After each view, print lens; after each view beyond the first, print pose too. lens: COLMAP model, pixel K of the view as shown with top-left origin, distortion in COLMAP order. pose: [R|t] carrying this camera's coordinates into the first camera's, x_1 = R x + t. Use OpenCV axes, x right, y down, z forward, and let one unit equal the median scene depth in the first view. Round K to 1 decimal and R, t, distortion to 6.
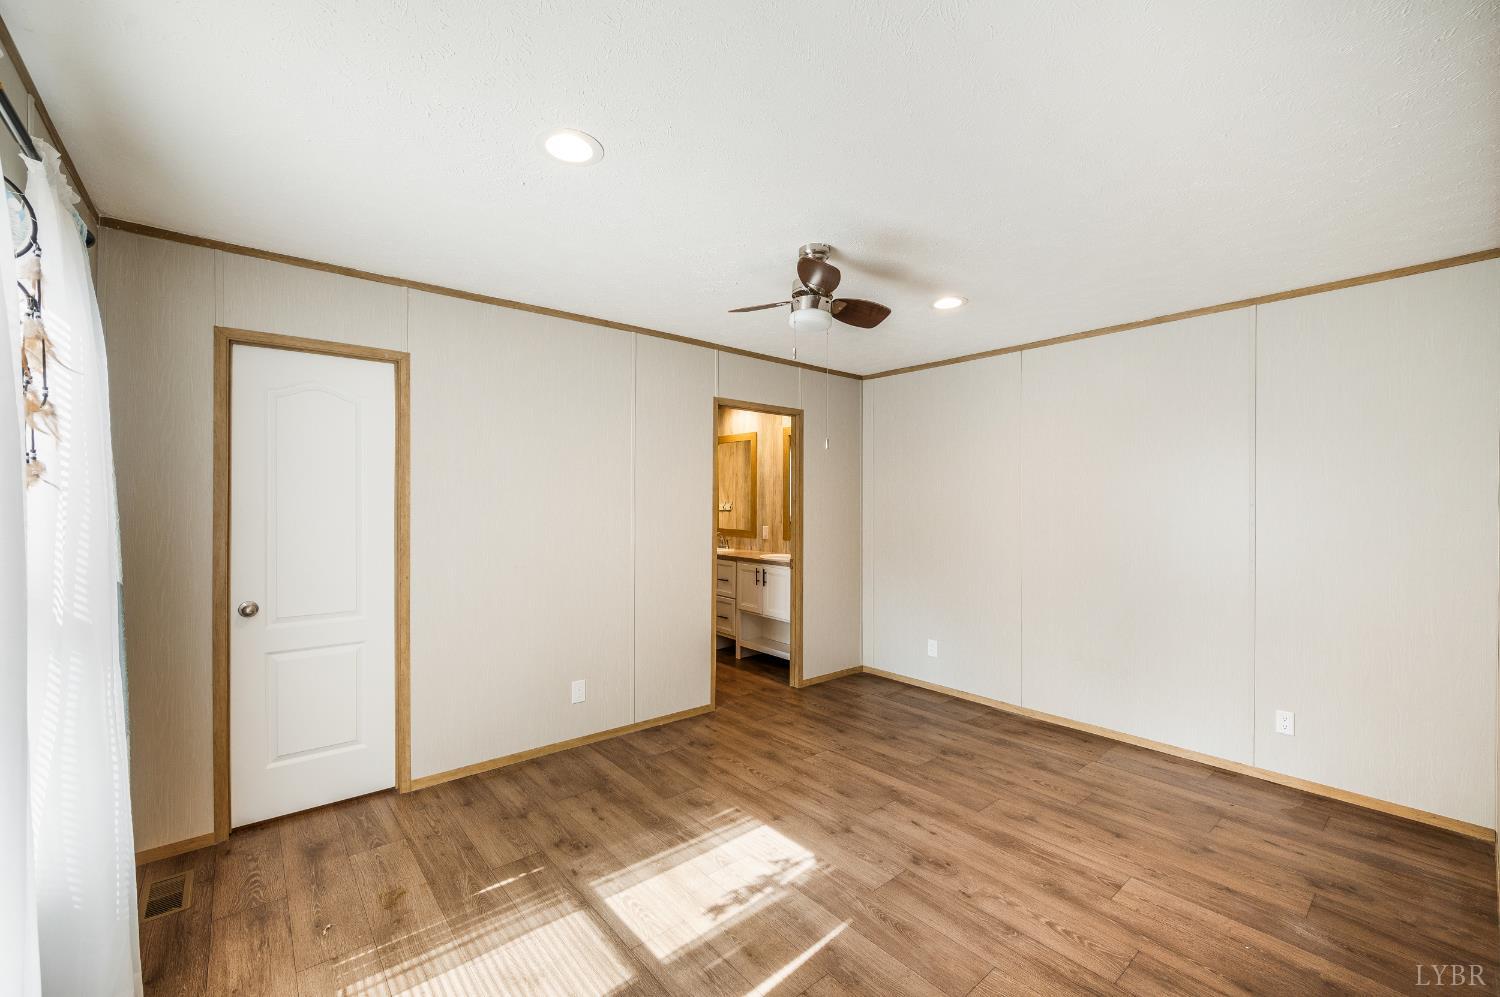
lens RADIAL K [[606.5, 0, 755.1], [0, 606.5, 501.9], [0, 0, 1]] dist [0.000300, -0.000196]
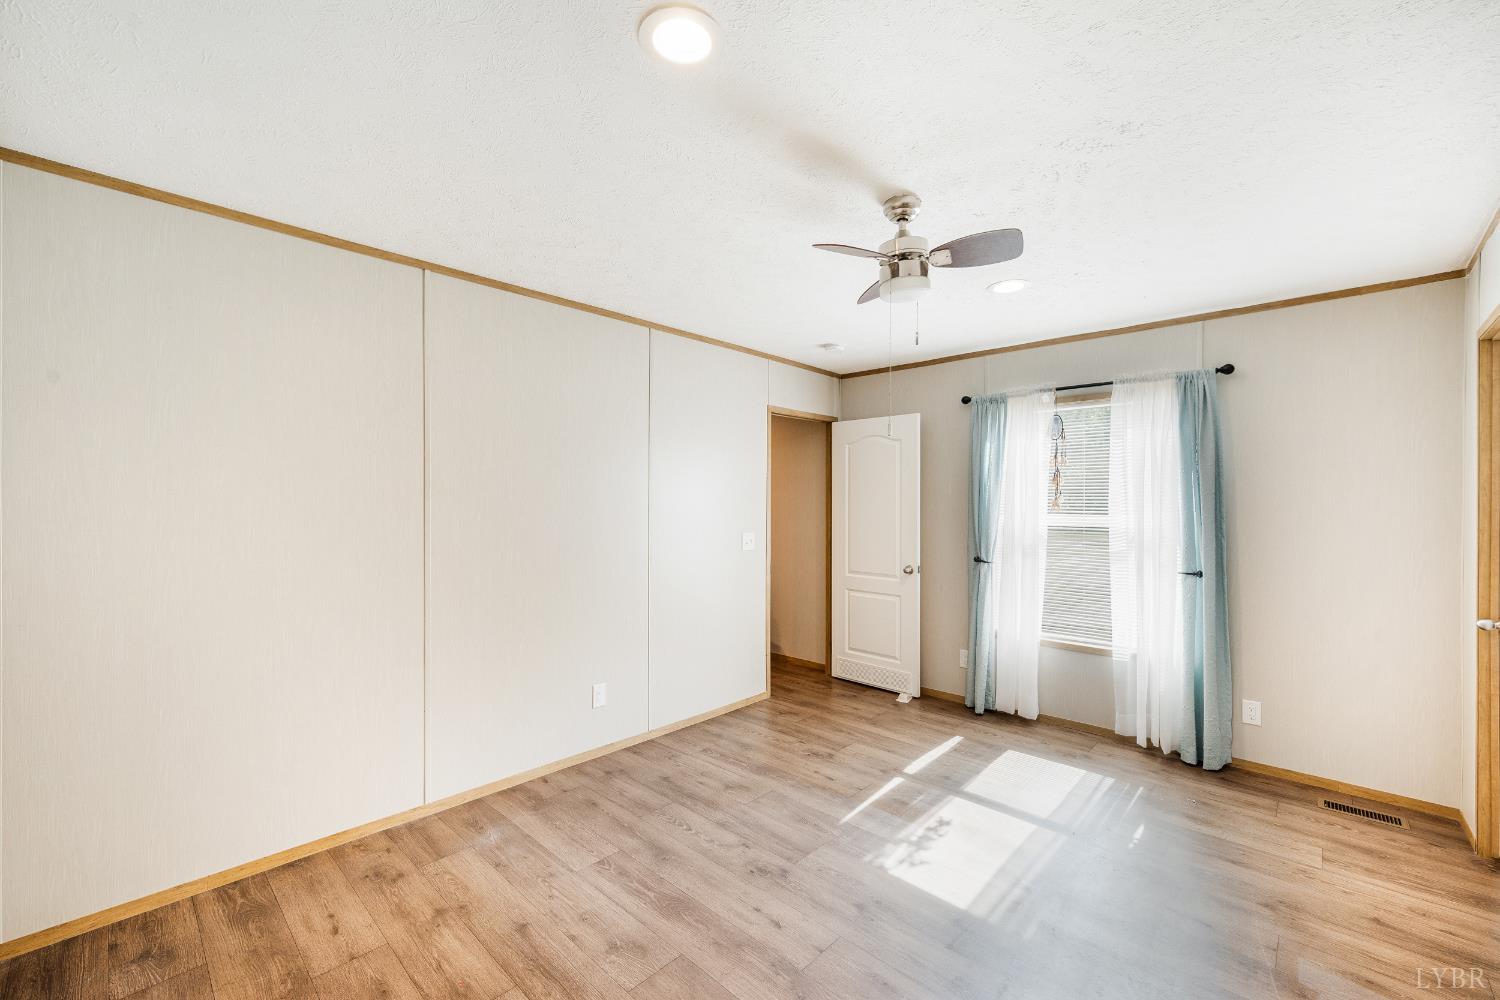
lens RADIAL K [[606.5, 0, 755.1], [0, 606.5, 503.4], [0, 0, 1]] dist [0.000300, -0.000196]
pose [[-0.993080, -0.007932, -0.117170, 0.451702], [-0.007355, 0.999959, -0.005361, 0.008523], [0.117207, -0.004462, -0.993097, 2.062455]]
